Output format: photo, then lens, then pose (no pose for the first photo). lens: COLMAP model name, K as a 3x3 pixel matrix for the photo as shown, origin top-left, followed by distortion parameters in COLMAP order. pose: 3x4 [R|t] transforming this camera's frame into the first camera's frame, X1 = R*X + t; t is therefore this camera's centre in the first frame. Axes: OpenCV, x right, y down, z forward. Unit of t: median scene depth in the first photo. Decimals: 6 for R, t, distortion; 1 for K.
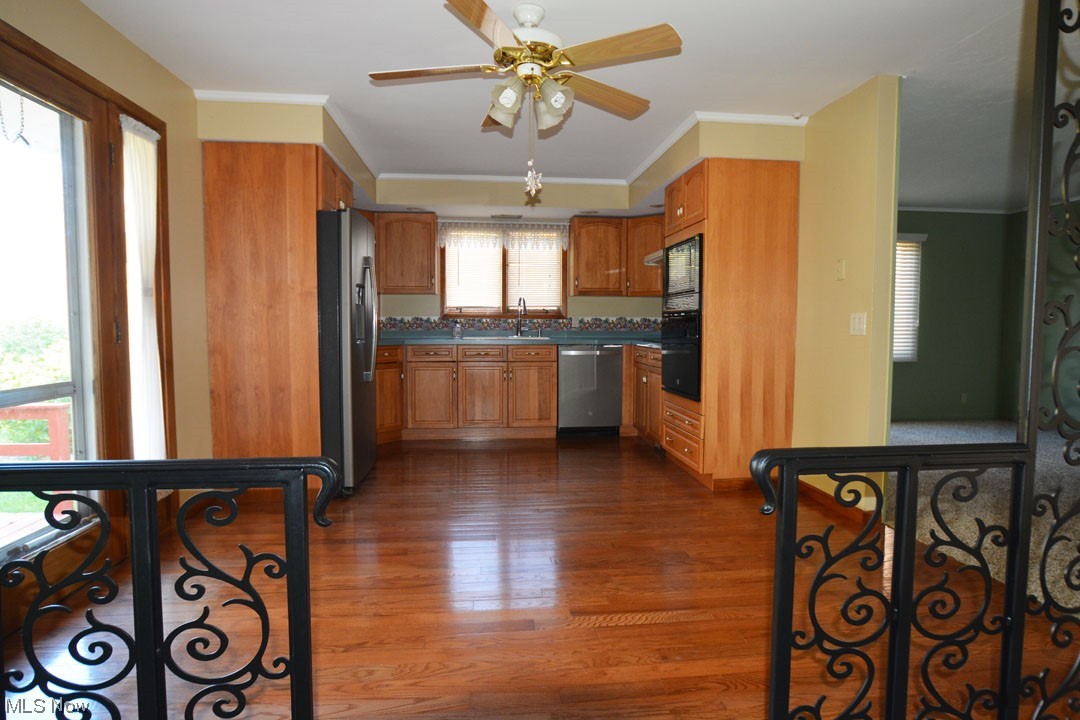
lens RADIAL K [[603.7, 0, 543.3], [0, 603.7, 365.2], [0, 0, 1]] dist [-0.059333, 0.033053]
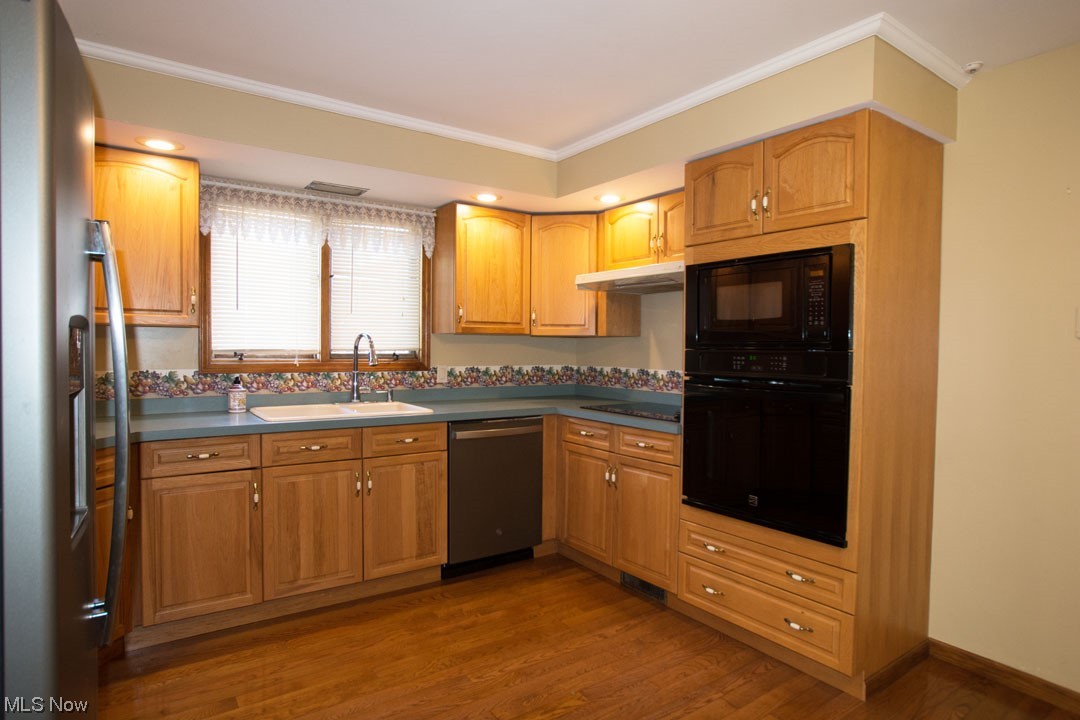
lens RADIAL K [[603.7, 0, 543.3], [0, 603.7, 365.2], [0, 0, 1]] dist [-0.059333, 0.033053]
pose [[0.869575, -0.009647, 0.493706, -0.165229], [0.024016, 0.999452, -0.022771, -0.065926], [-0.493216, 0.031658, 0.869331, 0.420068]]
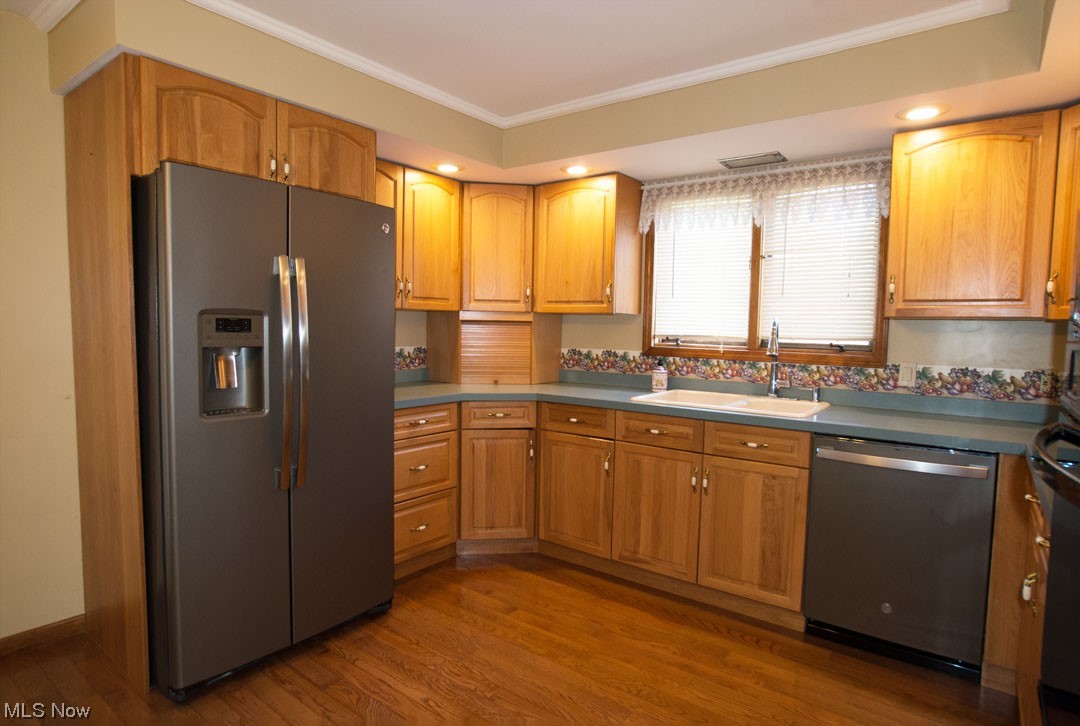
lens RADIAL K [[607.2, 0, 540.0], [0, 607.2, 363.0], [0, 0, 1]] dist [-0.033941, 0.001148]
pose [[0.728244, 0.053665, -0.683214, 0.161152], [-0.066712, 0.997746, 0.007263, -0.067062], [0.682064, 0.040289, 0.730182, 0.500120]]
